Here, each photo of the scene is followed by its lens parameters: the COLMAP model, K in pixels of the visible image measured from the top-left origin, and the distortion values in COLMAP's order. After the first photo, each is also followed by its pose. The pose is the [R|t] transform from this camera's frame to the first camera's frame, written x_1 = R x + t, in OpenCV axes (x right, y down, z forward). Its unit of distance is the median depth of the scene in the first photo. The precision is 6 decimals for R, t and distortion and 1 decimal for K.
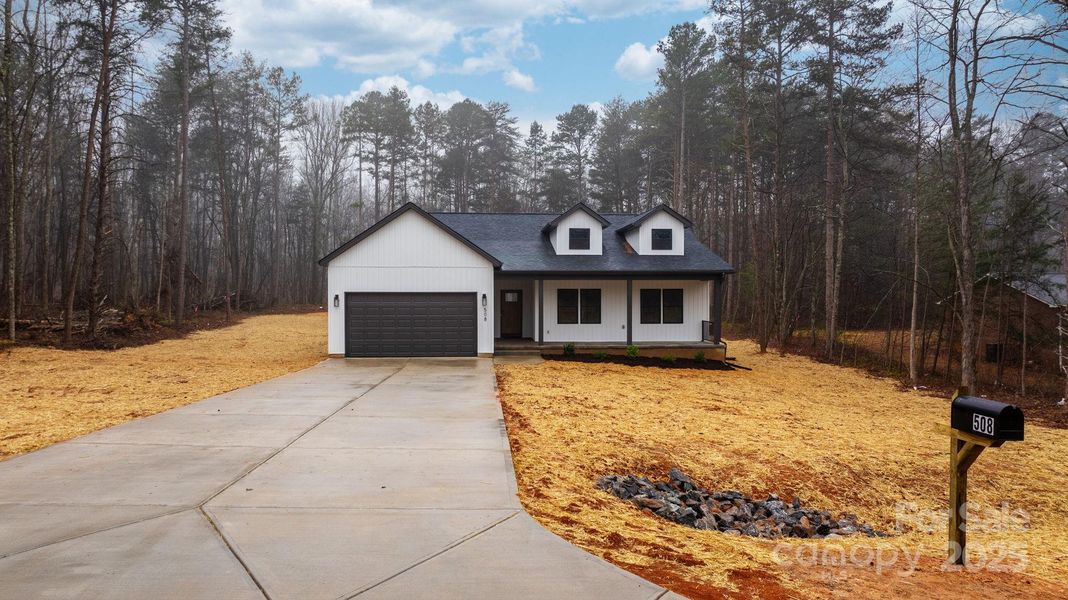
lens RADIAL K [[740.3, 0, 530.9], [0, 740.3, 299.7], [0, 0, 1]] dist [-0.027184, -0.002000]
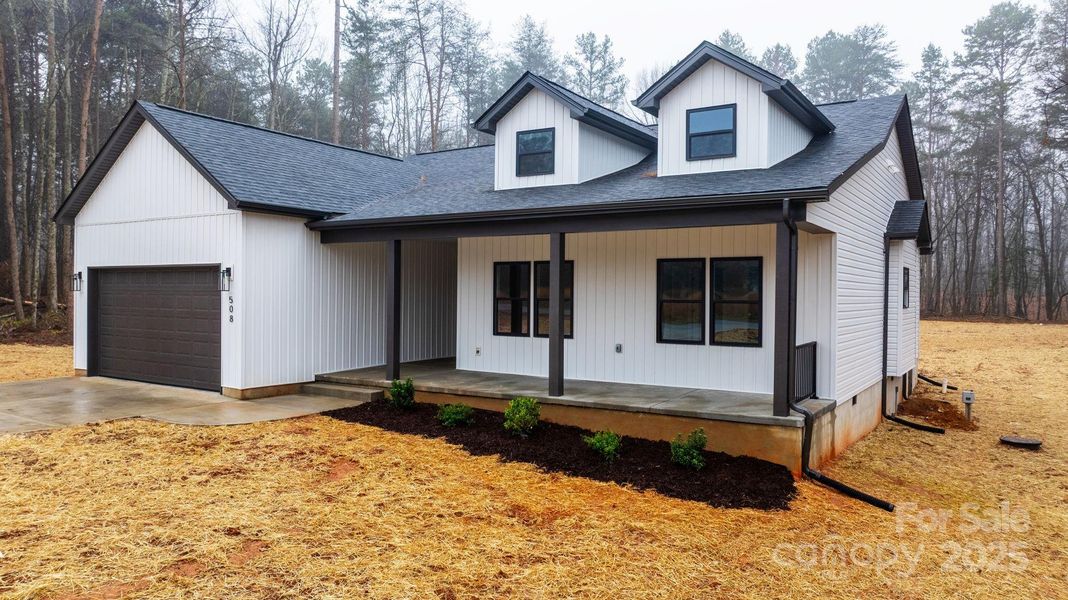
lens RADIAL K [[745.9, 0, 534.0], [0, 745.9, 300.0], [0, 0, 1]] dist [-0.009521, 0.001875]
pose [[0.803260, 0.012003, -0.595507, 0.135847], [-0.015329, 0.999882, -0.000524, 0.003893], [0.595431, 0.009550, 0.803350, 0.248854]]
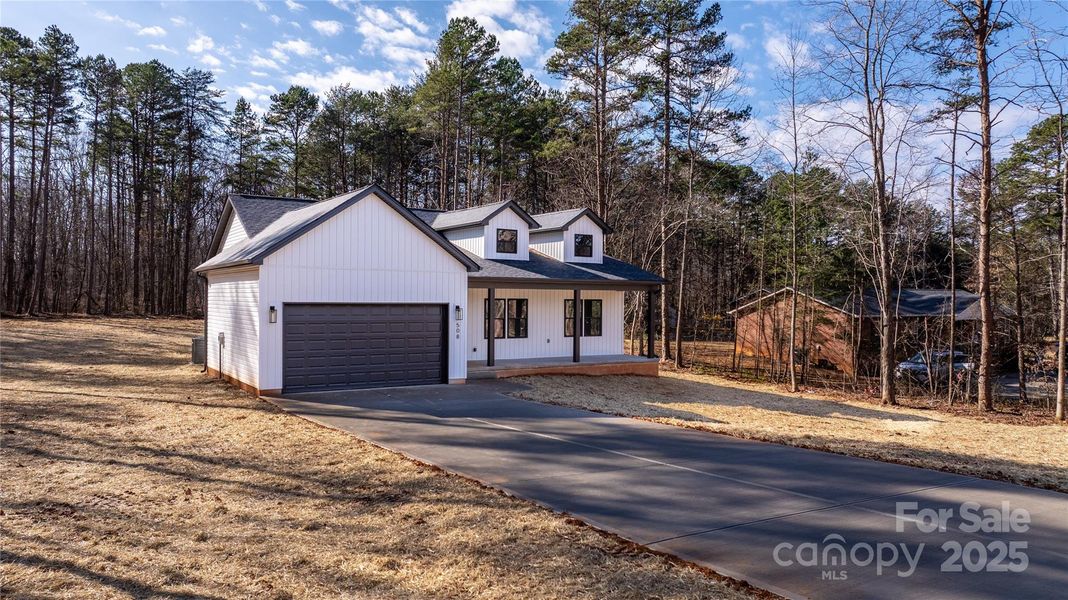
lens RADIAL K [[745.9, 0, 534.0], [0, 745.9, 300.0], [0, 0, 1]] dist [-0.009521, 0.001875]
pose [[0.871341, 0.007595, 0.490619, -0.133144], [-0.005236, 0.999967, -0.006181, -0.002940], [-0.490650, 0.002816, 0.871352, 0.087876]]
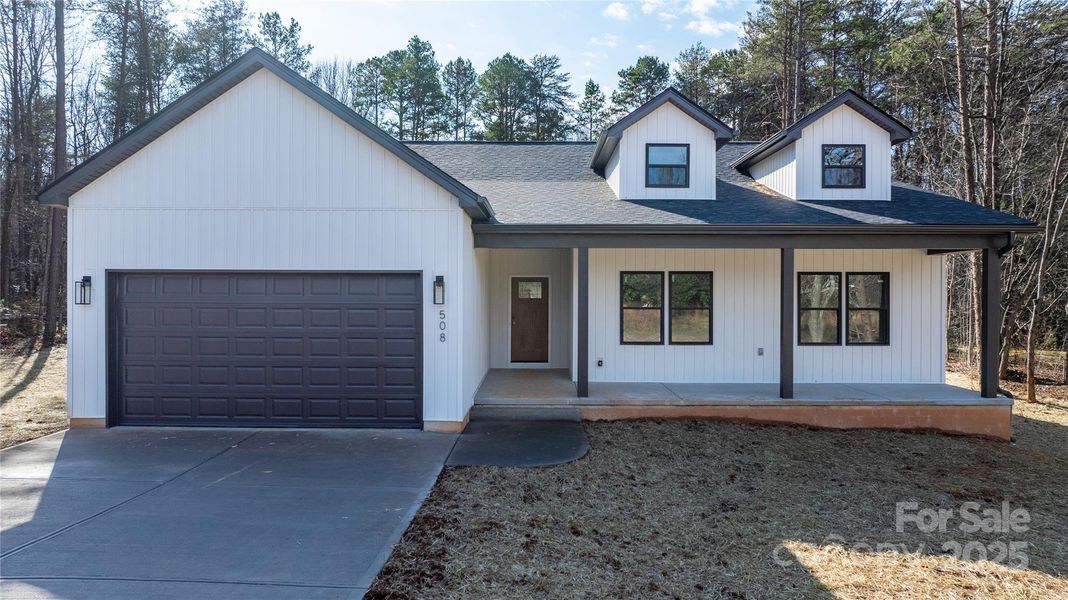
lens RADIAL K [[745.9, 0, 534.0], [0, 745.9, 300.0], [0, 0, 1]] dist [-0.009521, 0.001875]
pose [[0.997077, 0.005052, -0.076230, 0.006750], [-0.005381, 0.999977, -0.004122, 0.002532], [0.076208, 0.004520, 0.997082, 0.205464]]
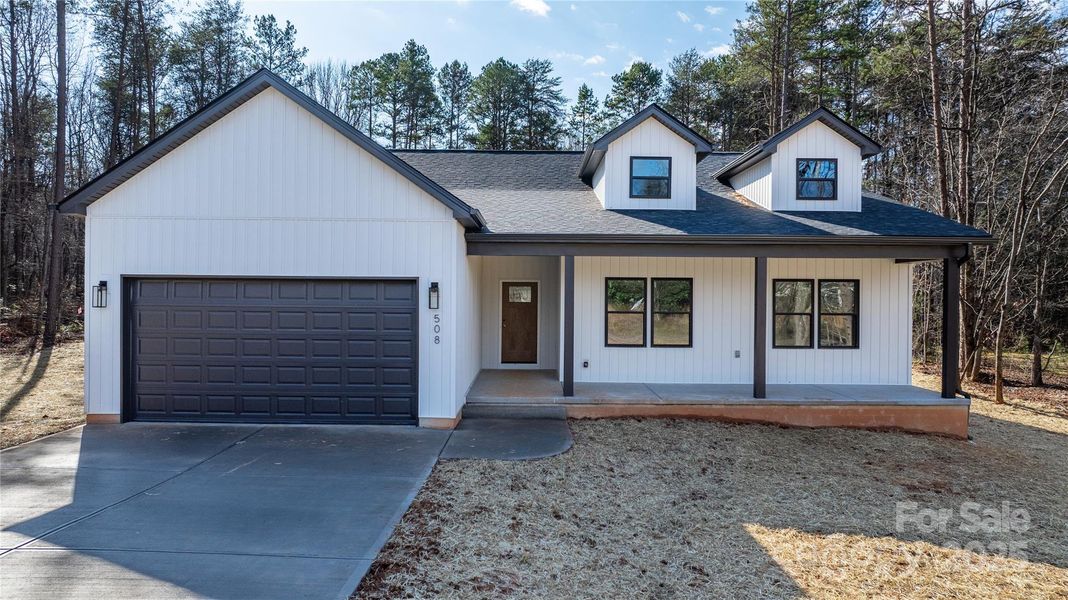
lens RADIAL K [[745.9, 0, 534.0], [0, 745.9, 300.0], [0, 0, 1]] dist [-0.009521, 0.001875]
pose [[0.997774, 0.009785, -0.065966, 0.008267], [-0.010151, 0.999935, -0.005218, 0.001646], [0.065911, 0.005876, 0.997808, 0.195310]]
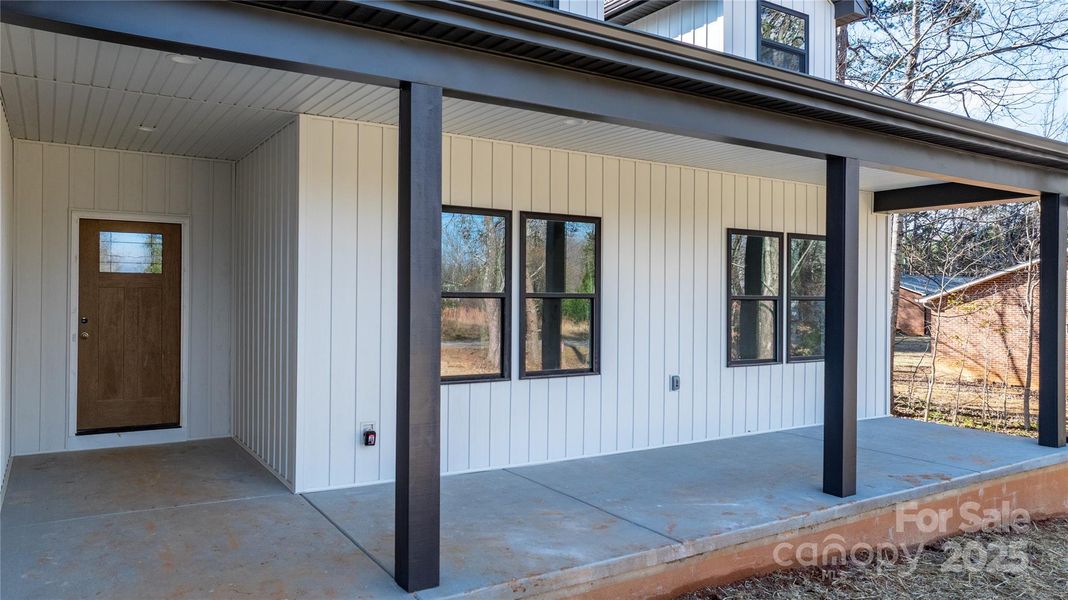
lens RADIAL K [[760.5, 0, 534.0], [0, 760.5, 300.0], [0, 0, 1]] dist [-0.006510, -0.001340]
pose [[0.877342, 0.005914, 0.479828, -0.012486], [-0.005032, 0.999982, -0.003125, 0.004381], [-0.479839, 0.000328, 0.877357, 0.321827]]
